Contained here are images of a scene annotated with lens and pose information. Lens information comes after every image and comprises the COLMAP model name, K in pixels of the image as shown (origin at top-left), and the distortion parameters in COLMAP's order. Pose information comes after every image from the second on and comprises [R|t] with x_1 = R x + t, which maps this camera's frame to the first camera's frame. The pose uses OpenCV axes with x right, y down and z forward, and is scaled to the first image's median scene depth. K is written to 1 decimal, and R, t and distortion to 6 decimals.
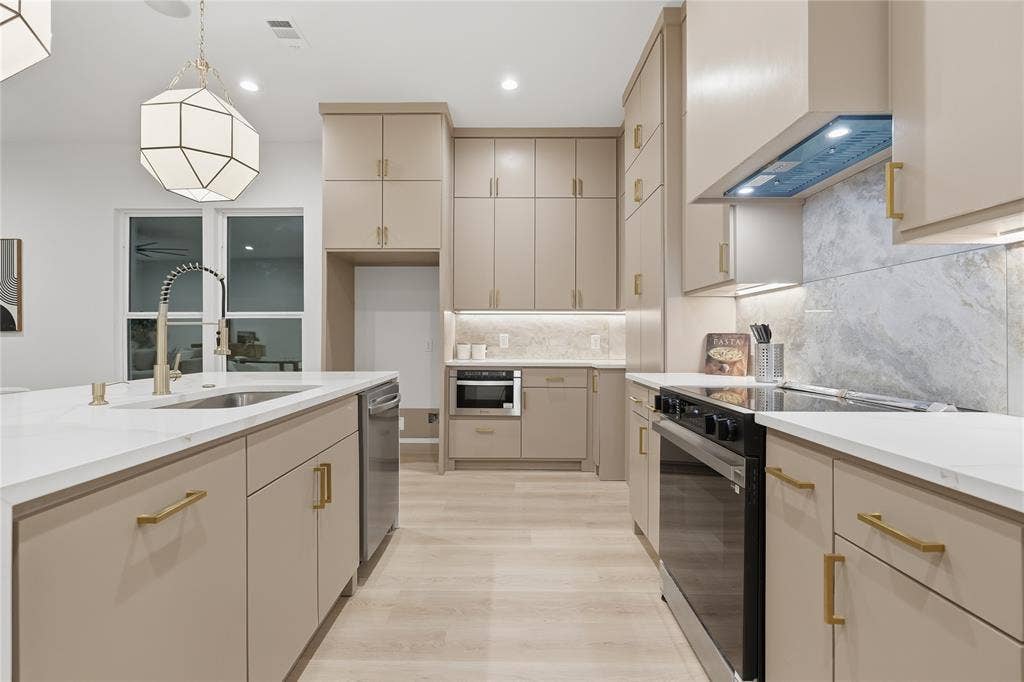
lens RADIAL K [[468.0, 0, 507.5], [0, 468.0, 337.4], [0, 0, 1]] dist [-0.000271, 0.000397]
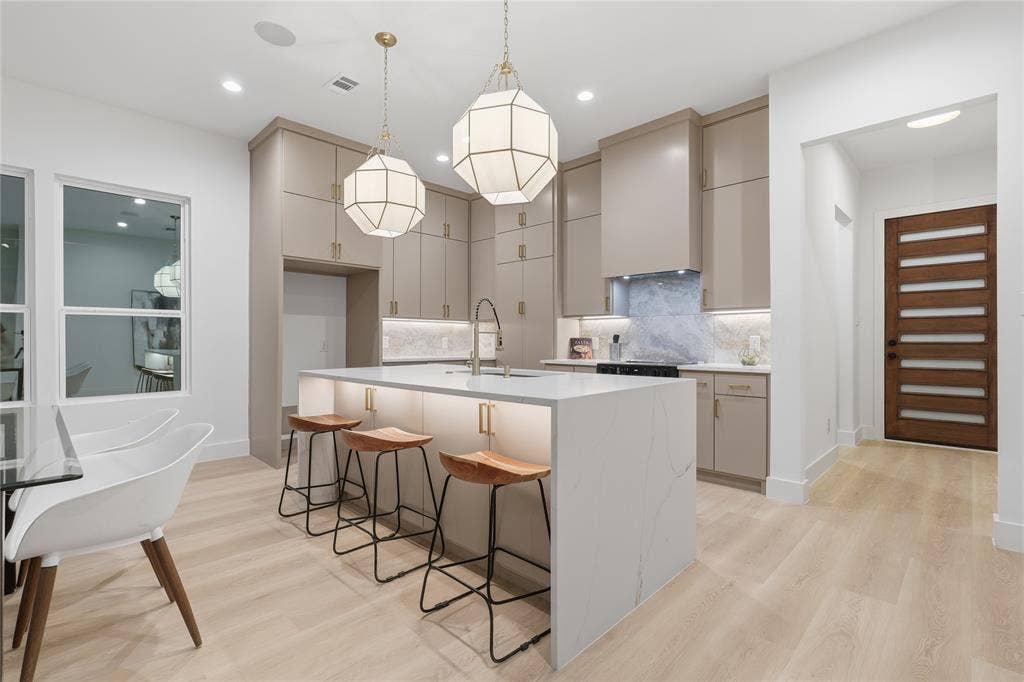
lens RADIAL K [[470.6, 0, 509.6], [0, 470.6, 339.7], [0, 0, 1]] dist [-0.001870, 0.000665]
pose [[0.696944, 0.001256, 0.717124, -0.836254], [-0.004029, 0.999990, 0.002164, -0.003258], [-0.717114, -0.004398, 0.696942, -0.114550]]
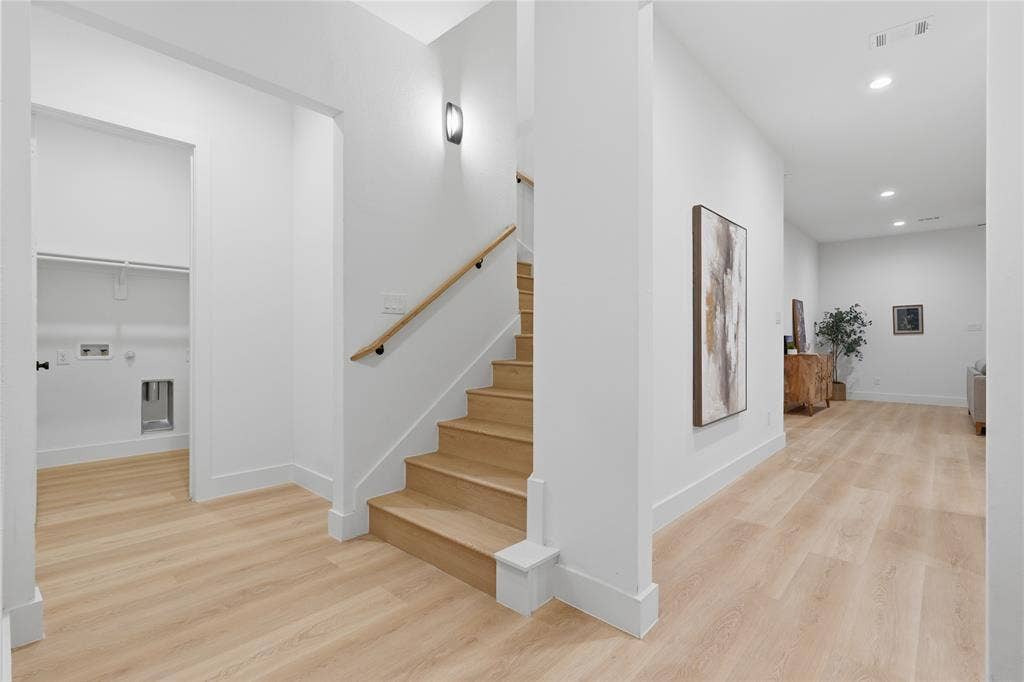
lens RADIAL K [[470.6, 0, 509.6], [0, 470.6, 339.7], [0, 0, 1]] dist [-0.001870, 0.000665]
pose [[-0.674979, -0.004478, -0.737823, 0.679958], [0.002307, 0.999964, -0.008179, 0.001591], [0.737833, -0.007223, -0.674945, 0.086258]]
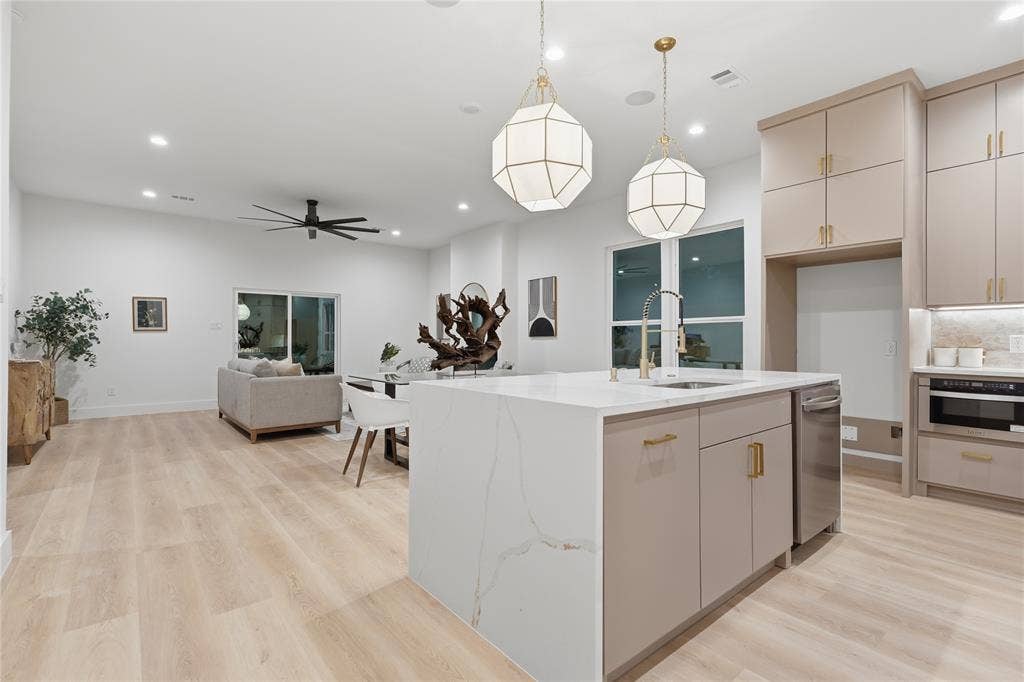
lens RADIAL K [[470.6, 0, 509.6], [0, 470.6, 339.7], [0, 0, 1]] dist [-0.001870, 0.000665]
pose [[0.637835, -0.001891, -0.770171, 0.066014], [0.003148, 0.999995, 0.000152, -0.001802], [0.770167, -0.002521, 0.637838, -0.131615]]
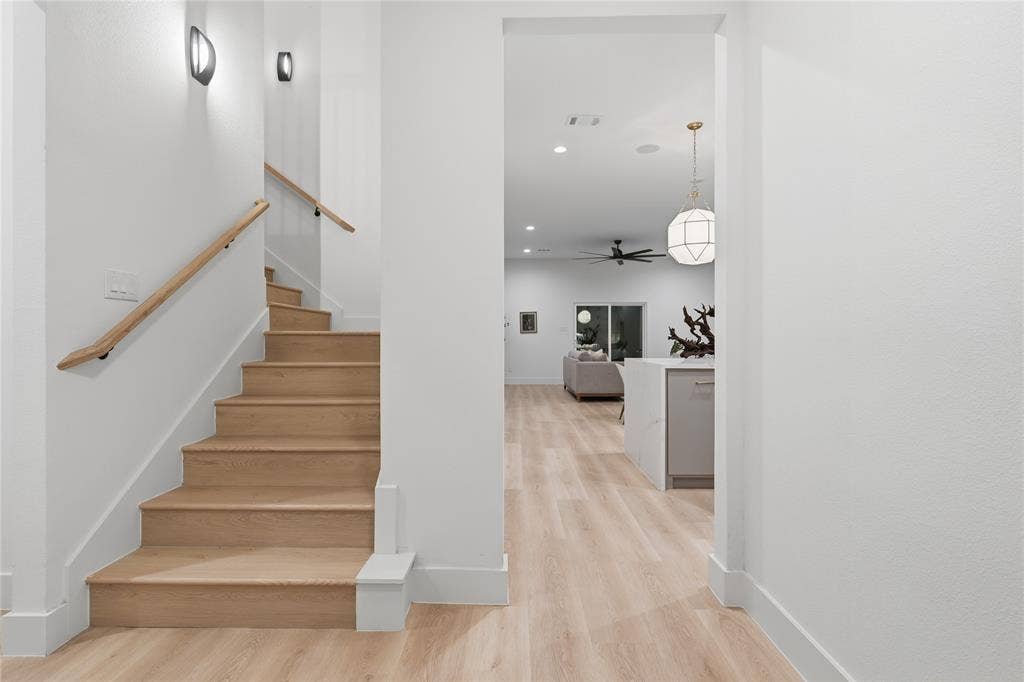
lens RADIAL K [[468.0, 0, 507.5], [0, 468.0, 337.4], [0, 0, 1]] dist [-0.000271, 0.000397]
pose [[-0.012612, -0.004047, -0.999912, 0.770510], [0.006344, 0.999971, -0.004127, 0.000016], [0.999900, -0.006396, -0.012586, -0.137012]]
